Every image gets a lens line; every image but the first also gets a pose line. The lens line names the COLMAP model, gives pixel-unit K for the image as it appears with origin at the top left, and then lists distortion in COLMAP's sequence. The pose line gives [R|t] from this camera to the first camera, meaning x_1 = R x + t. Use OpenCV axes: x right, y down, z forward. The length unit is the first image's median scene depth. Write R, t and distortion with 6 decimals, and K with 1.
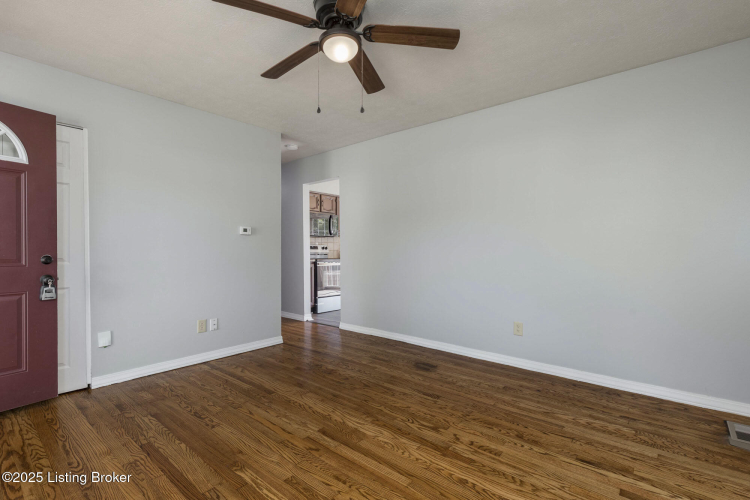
lens RADIAL K [[351.2, 0, 373.0], [0, 351.2, 253.1], [0, 0, 1]] dist [0.005540, 0.000391]
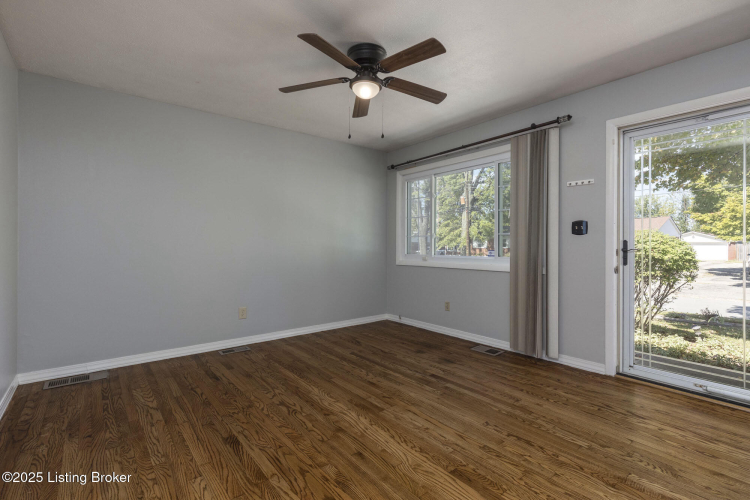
lens RADIAL K [[351.2, 0, 375.5], [0, 351.2, 246.7], [0, 0, 1]] dist [0.005540, 0.000391]
pose [[-0.982497, -0.001597, 0.186271, -0.282469], [0.001293, 0.999881, 0.015392, -0.019001], [-0.186273, 0.015363, -0.982378, 1.750257]]
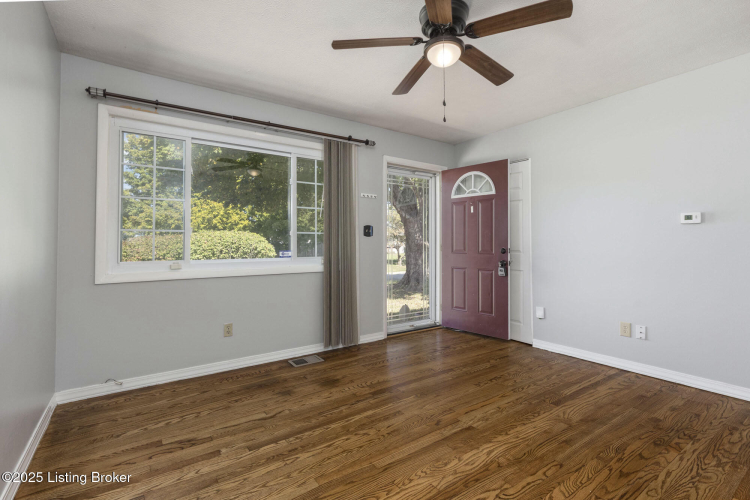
lens RADIAL K [[351.2, 0, 377.6], [0, 351.2, 236.5], [0, 0, 1]] dist [0.005540, 0.000391]
pose [[-0.242792, -0.021551, -0.969839, 0.748832], [-0.007894, 0.999764, -0.020240, -0.009074], [0.970046, 0.002742, -0.242905, 0.828726]]
